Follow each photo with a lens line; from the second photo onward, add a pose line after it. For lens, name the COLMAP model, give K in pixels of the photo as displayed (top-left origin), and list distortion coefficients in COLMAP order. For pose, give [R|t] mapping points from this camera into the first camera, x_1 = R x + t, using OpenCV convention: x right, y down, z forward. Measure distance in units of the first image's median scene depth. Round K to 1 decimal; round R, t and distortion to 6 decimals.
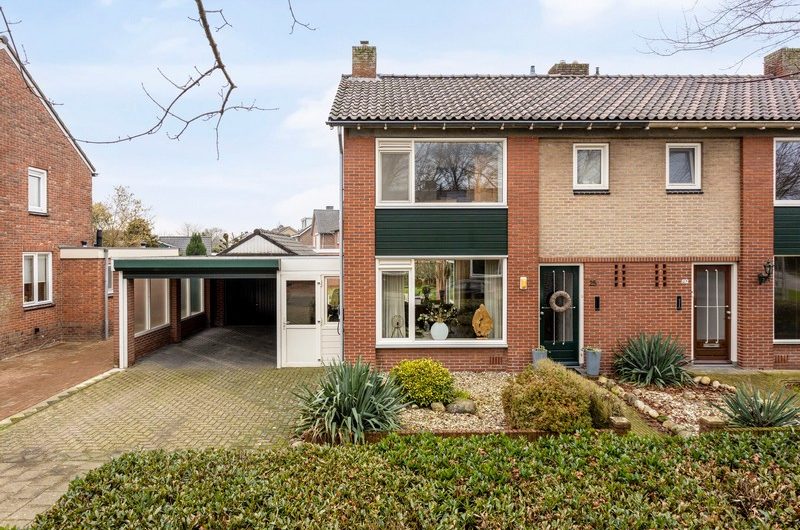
lens RADIAL K [[502.1, 0, 400.5], [0, 502.1, 256.9], [0, 0, 1]] dist [0.000305, 0.001277]
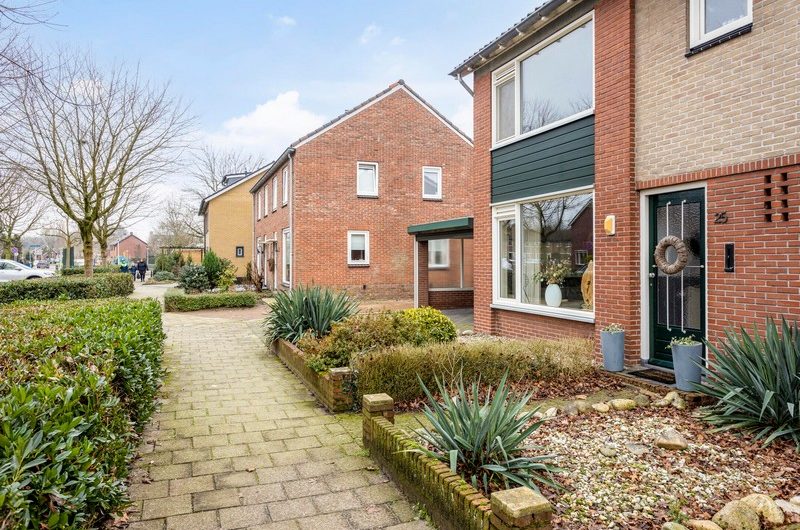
lens RADIAL K [[547.5, 0, 400.0], [0, 547.5, 265.0], [0, 0, 1]] dist [0.003198, 0.000876]
pose [[0.350528, 0.009720, -0.936502, 0.791905], [-0.005518, 0.999950, 0.008314, 0.097374], [0.936536, 0.002253, 0.350565, 0.496210]]
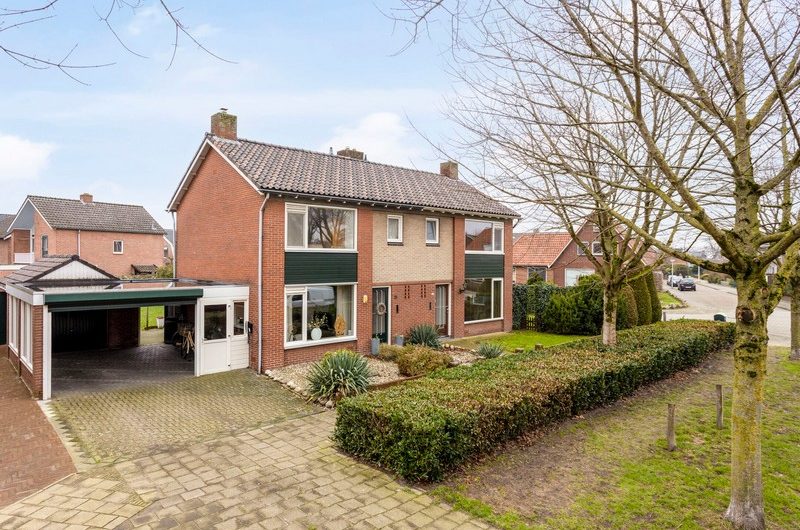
lens RADIAL K [[502.1, 0, 400.5], [0, 502.1, 256.9], [0, 0, 1]] dist [0.000305, 0.001277]
pose [[0.735808, 0.010318, 0.677112, -0.758432], [-0.003167, 0.999925, -0.011795, -0.063926], [-0.677183, 0.006534, 0.735785, -0.265924]]
